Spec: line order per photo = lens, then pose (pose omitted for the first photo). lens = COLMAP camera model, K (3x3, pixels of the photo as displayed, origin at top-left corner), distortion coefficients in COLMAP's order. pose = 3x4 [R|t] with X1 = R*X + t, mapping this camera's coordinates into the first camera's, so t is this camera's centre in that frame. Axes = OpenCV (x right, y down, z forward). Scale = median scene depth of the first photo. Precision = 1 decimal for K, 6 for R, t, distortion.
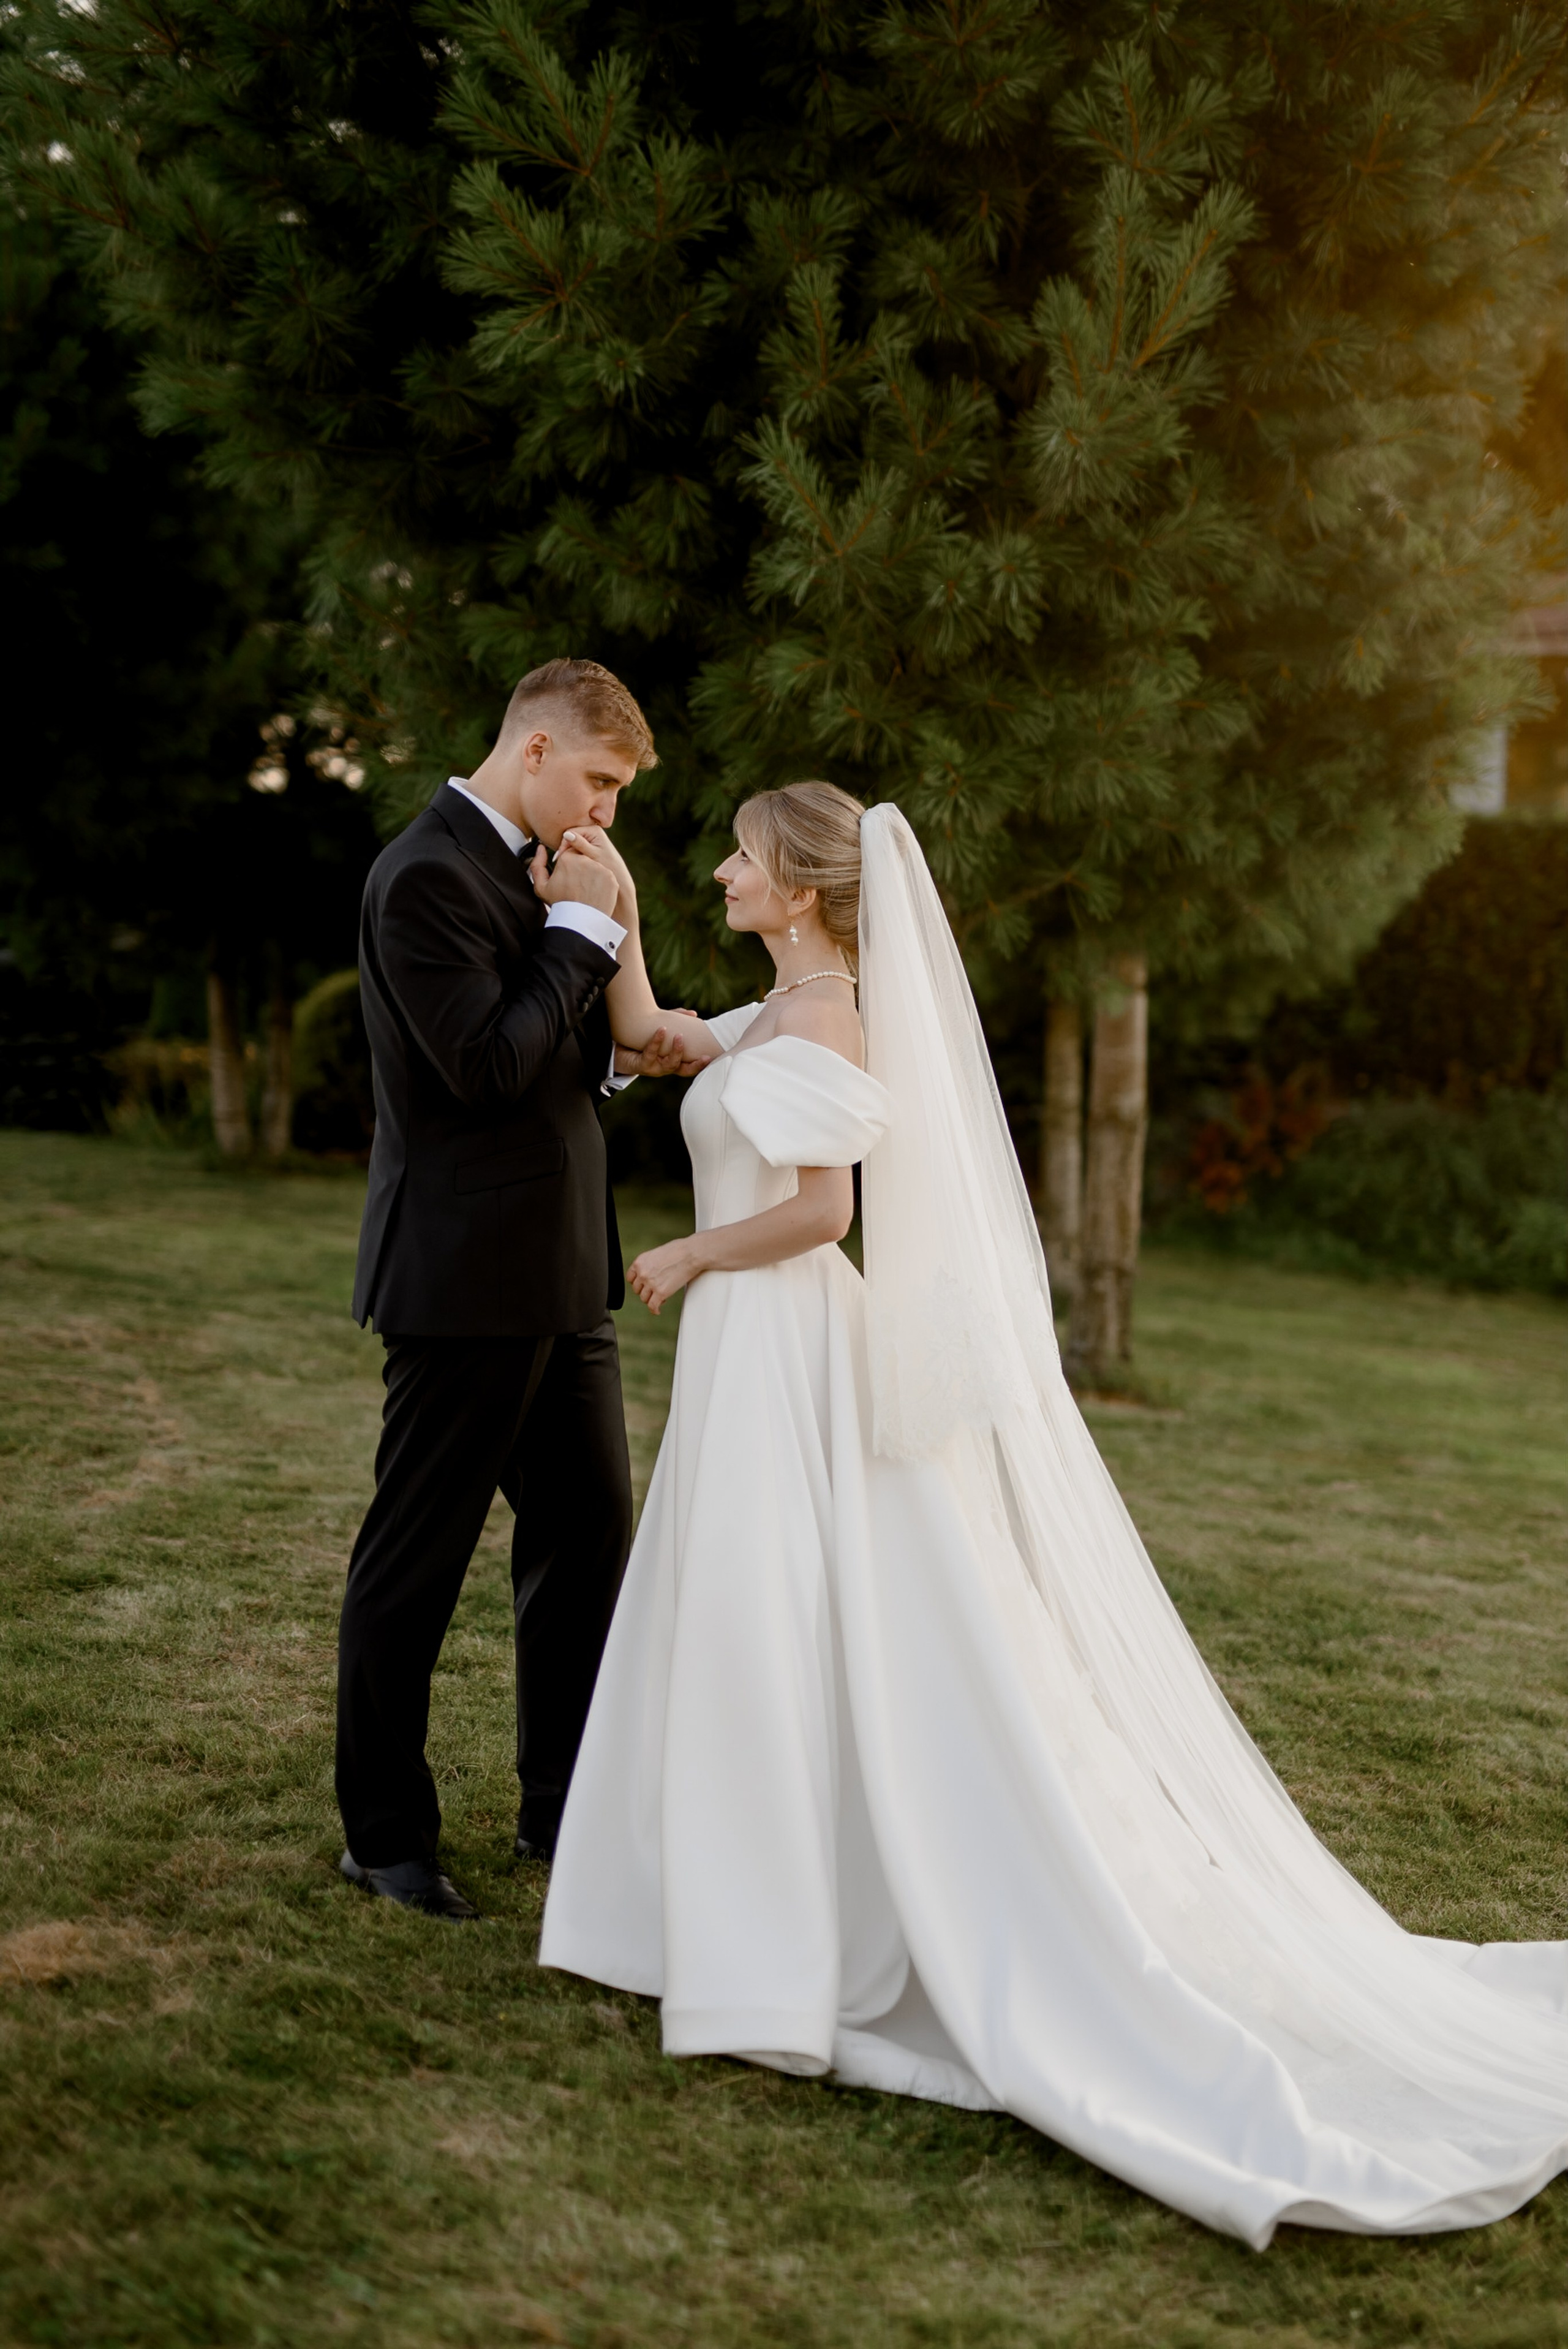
lens RADIAL K [[3247.4, 0, 789.0], [0, 3247.4, 1180.1], [0, 0, 1]] dist [0.012955, 0.000000]
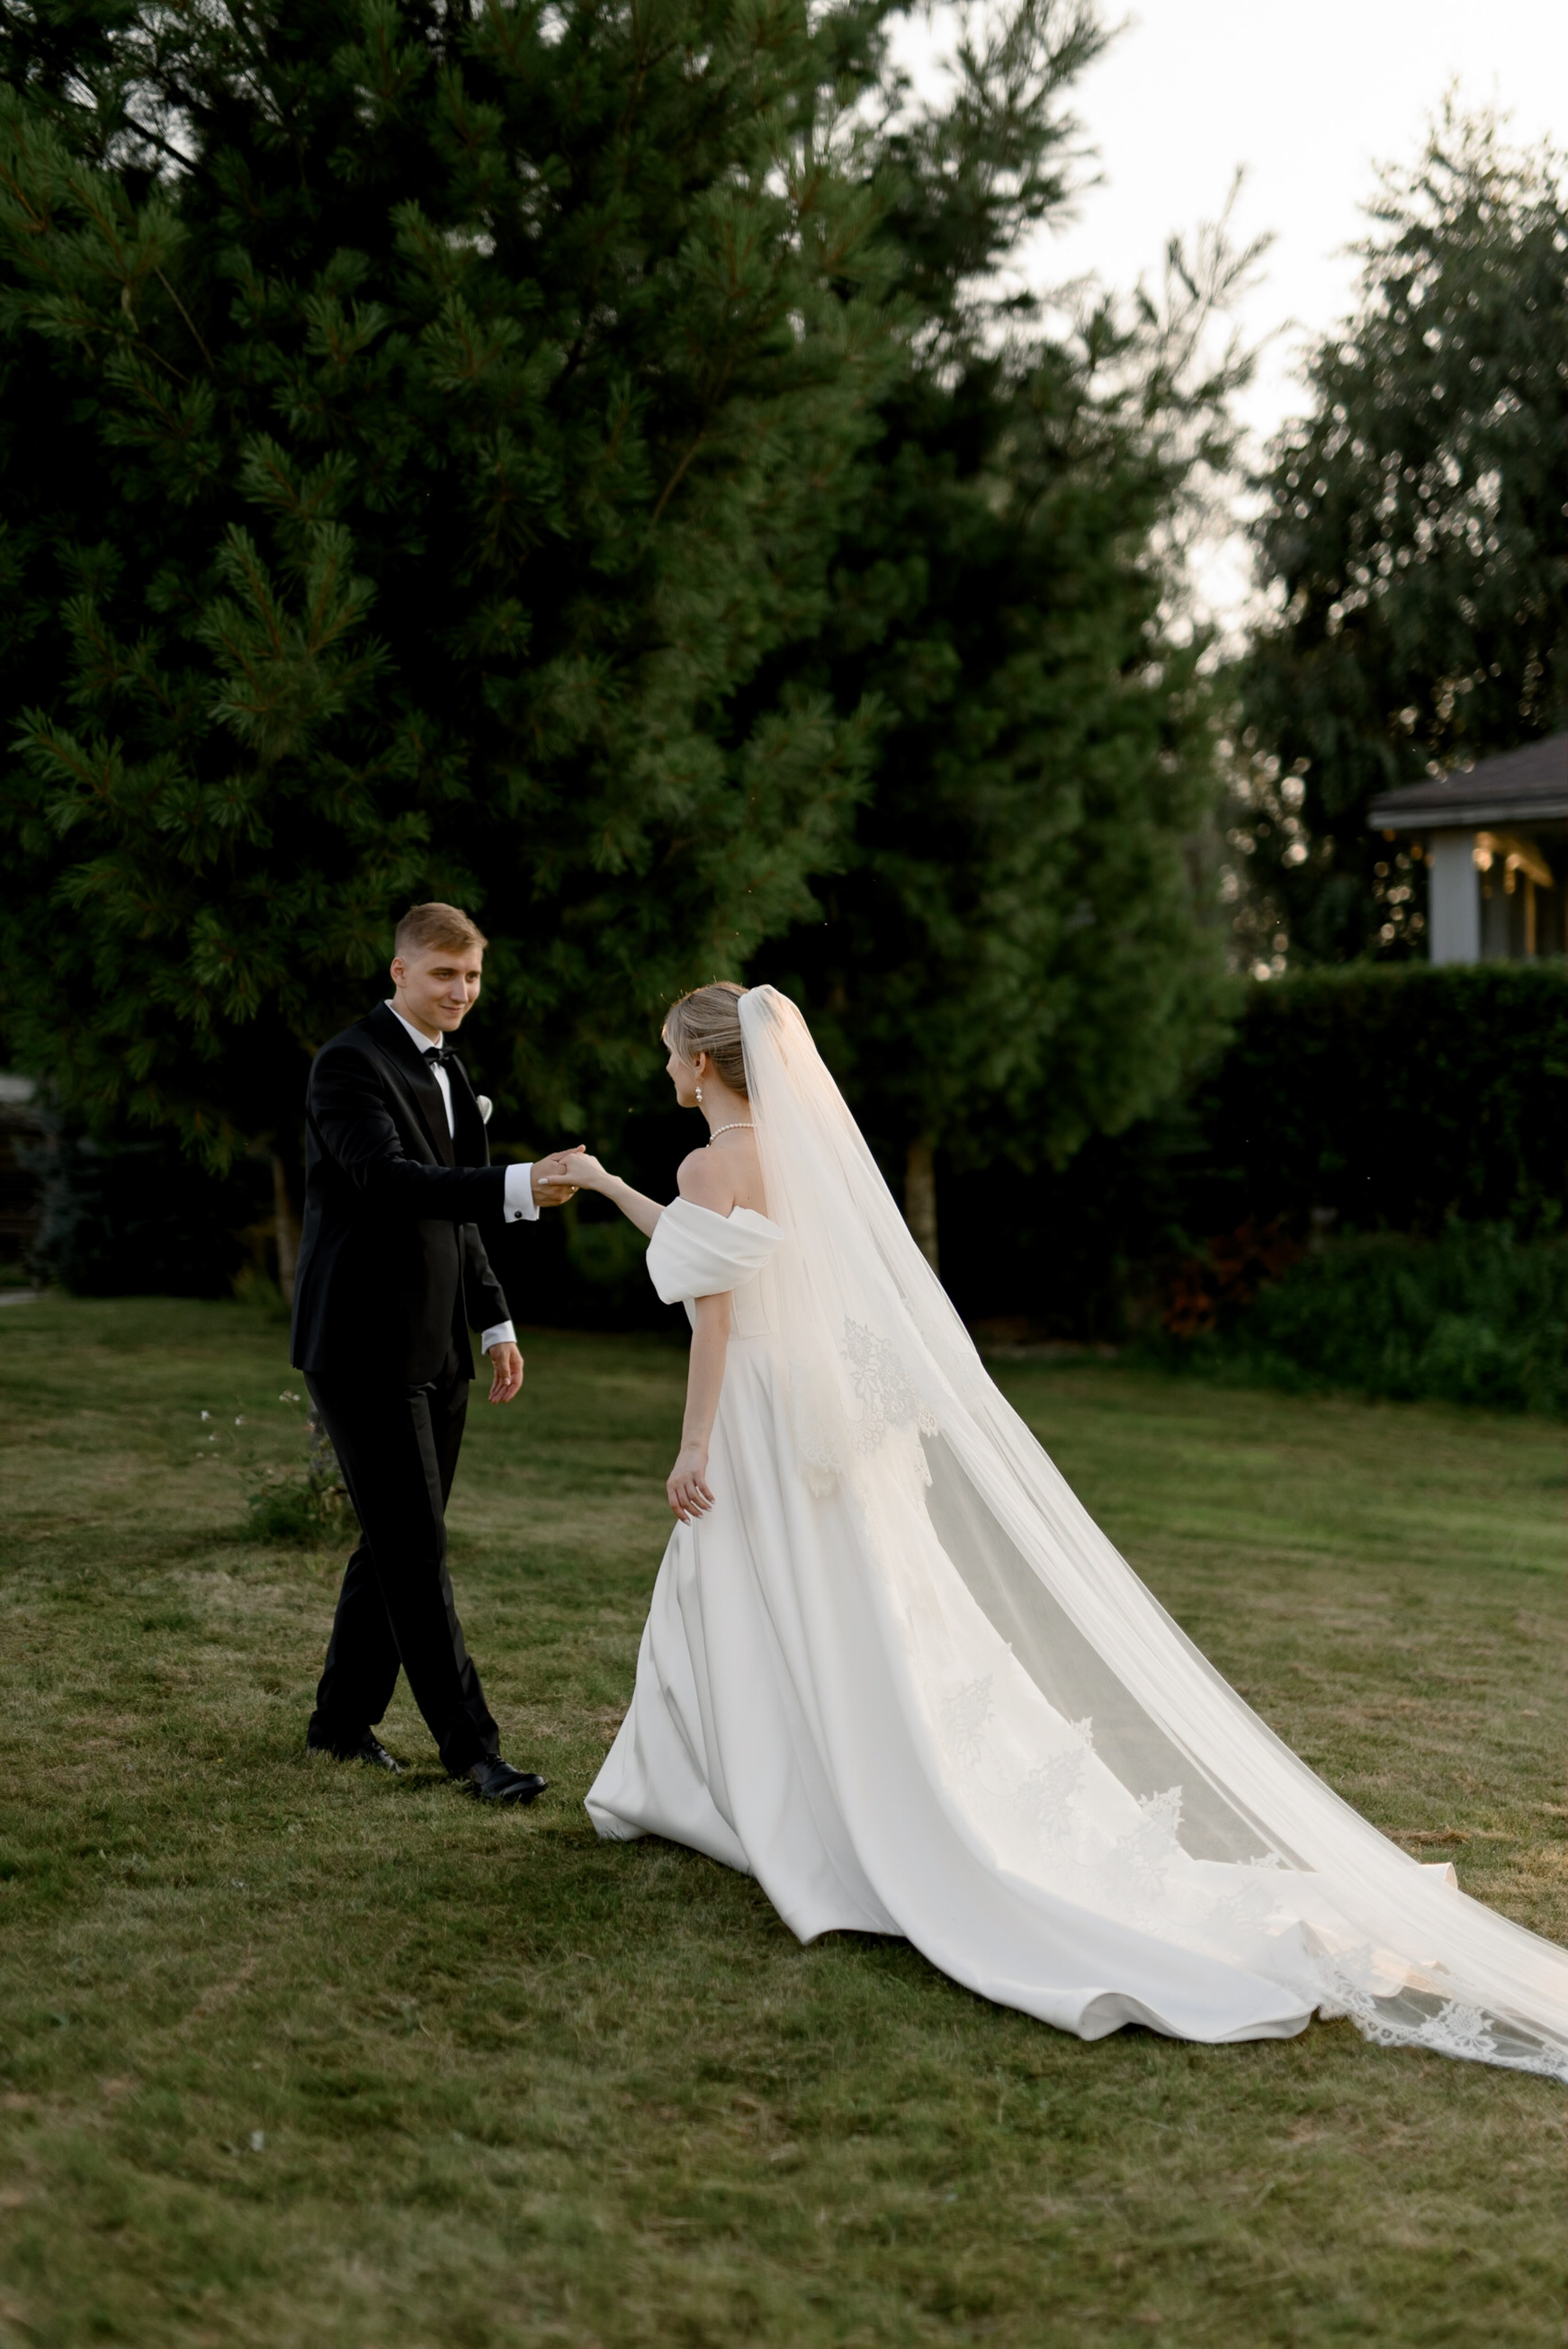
lens RADIAL K [[3247.4, 0, 775.6], [0, 3247.4, 1164.7], [0, 0, 1]] dist [0.012955, 0.000000]
pose [[0.987274, -0.036162, -0.154863, 0.508756], [0.025779, 0.997315, -0.068540, 0.070953], [0.156926, 0.063676, 0.985556, -0.335031]]
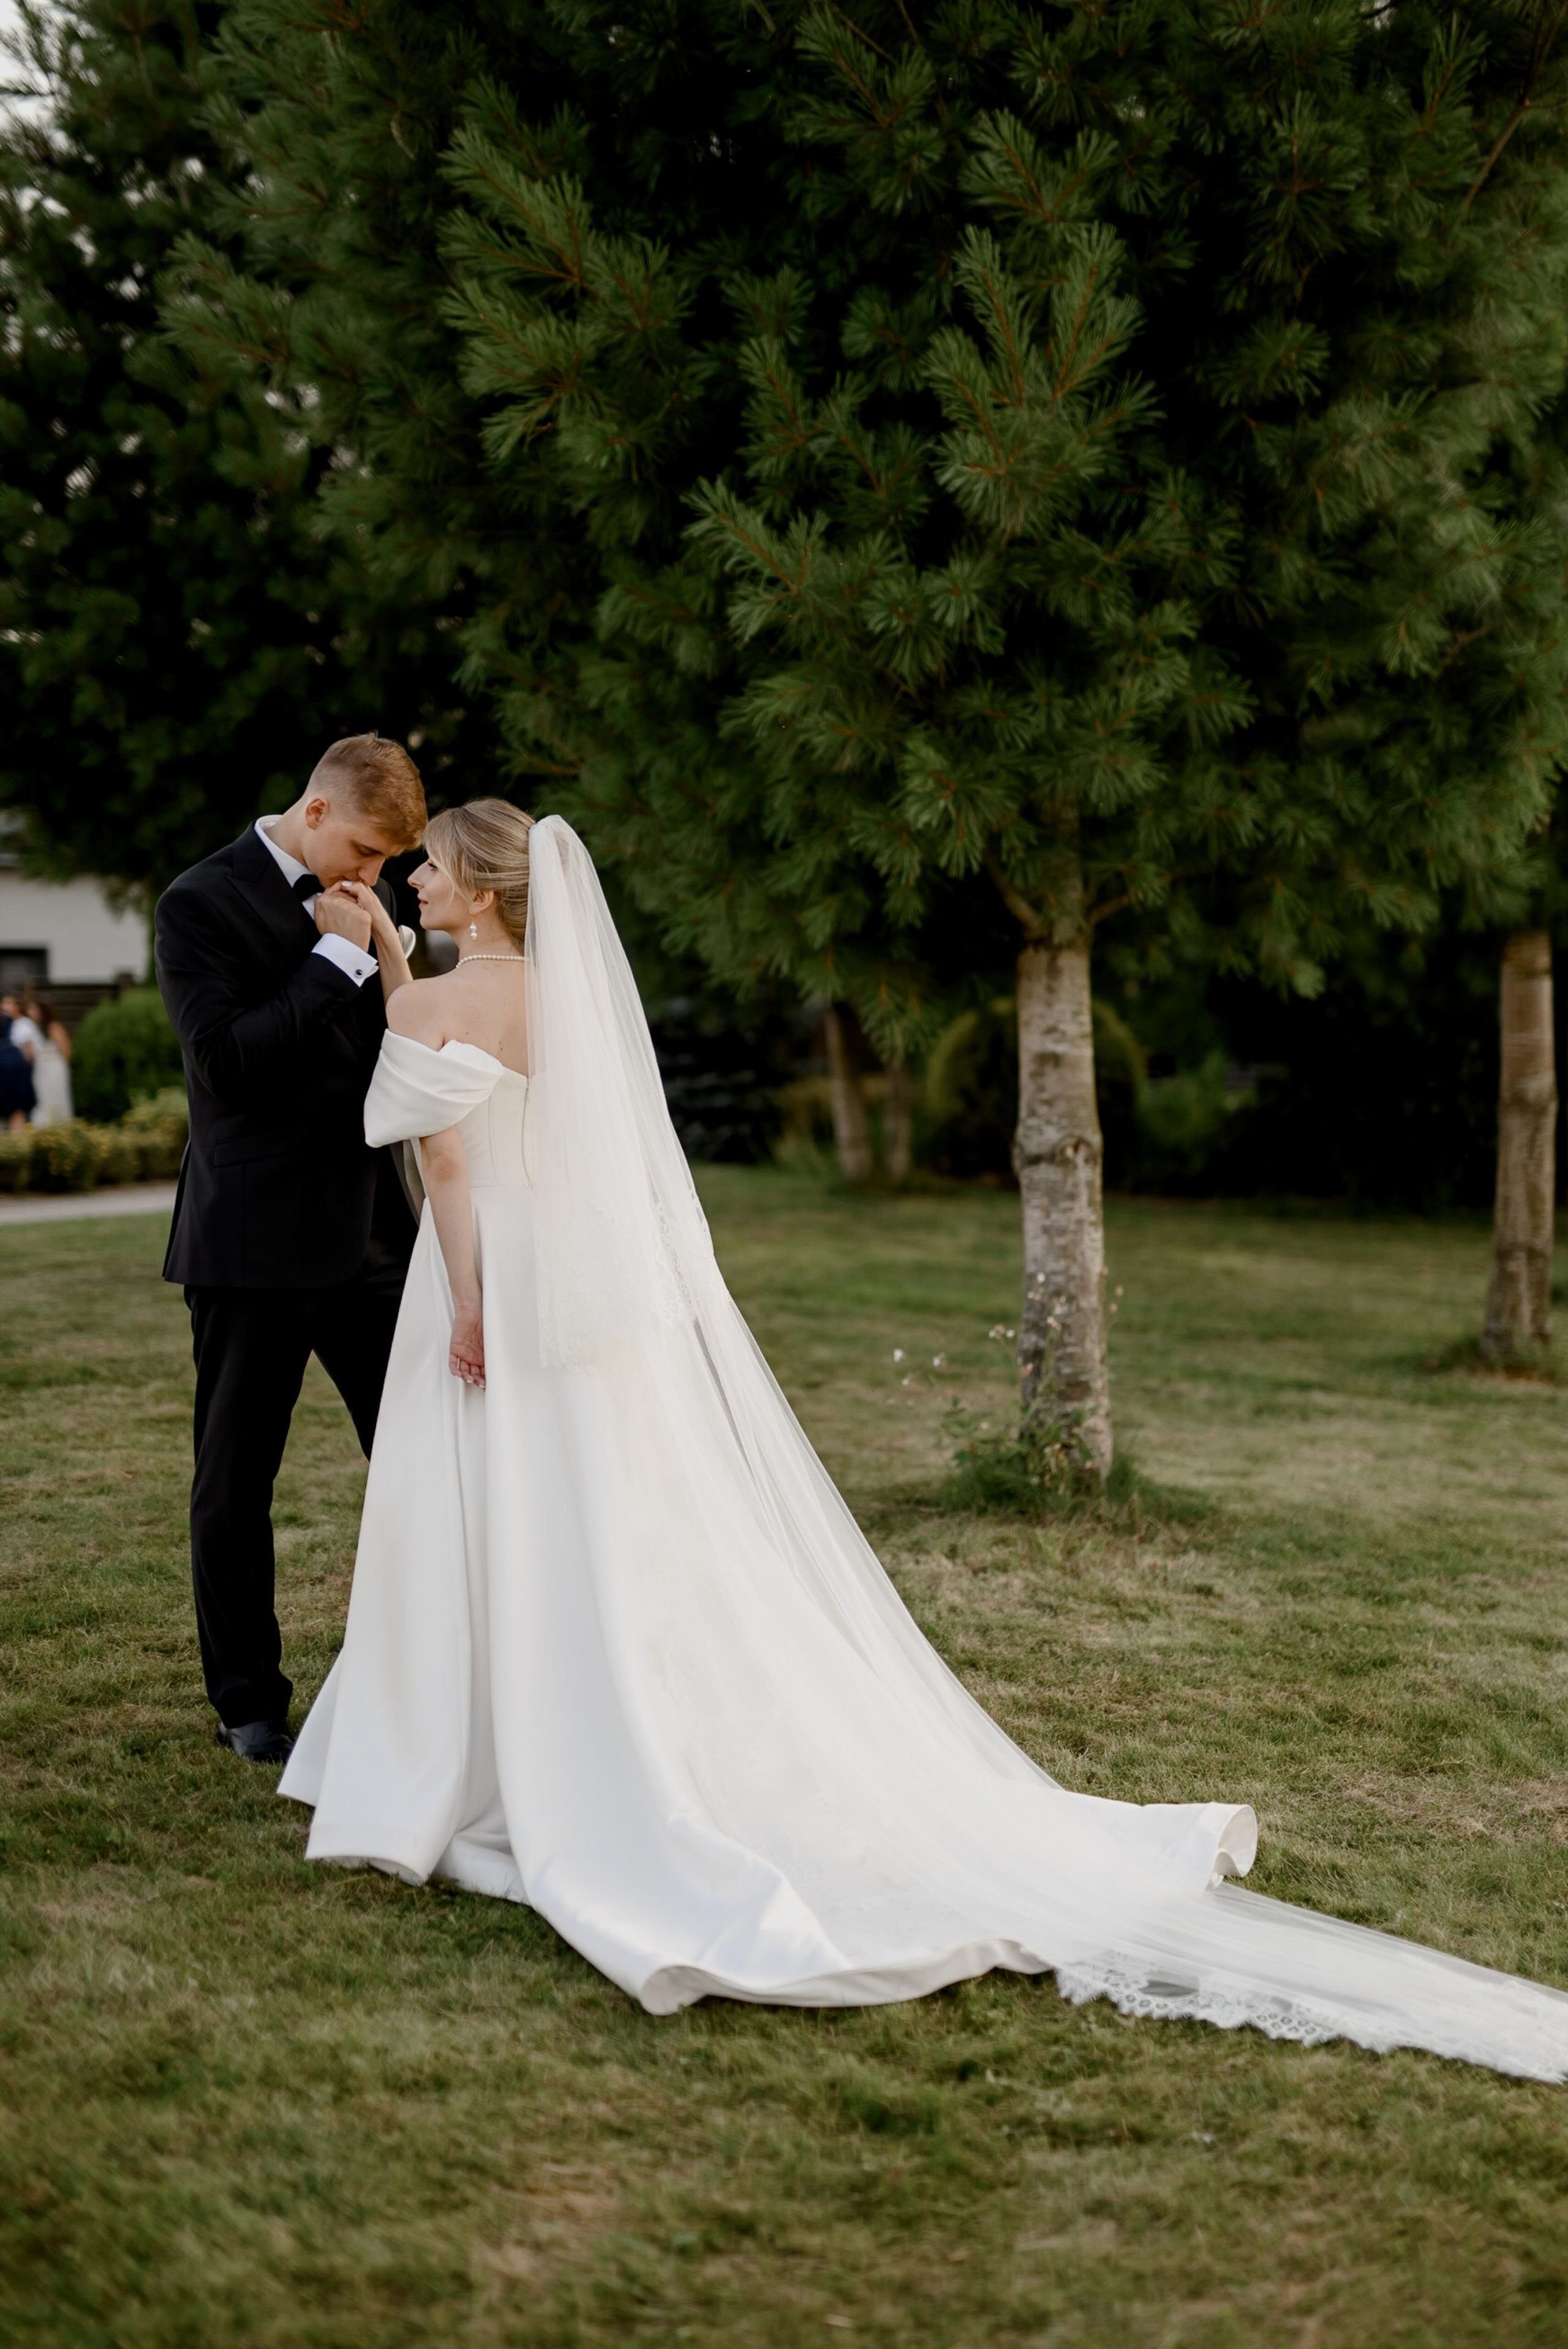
lens RADIAL K [[3247.4, 0, 798.7], [0, 3247.4, 1174.9], [0, 0, 1]] dist [0.012955, 0.000000]
pose [[0.958341, -0.037135, -0.283202, 0.319527], [0.033317, 0.999278, -0.018287, 0.028074], [0.283676, 0.008090, 0.958886, -0.071893]]
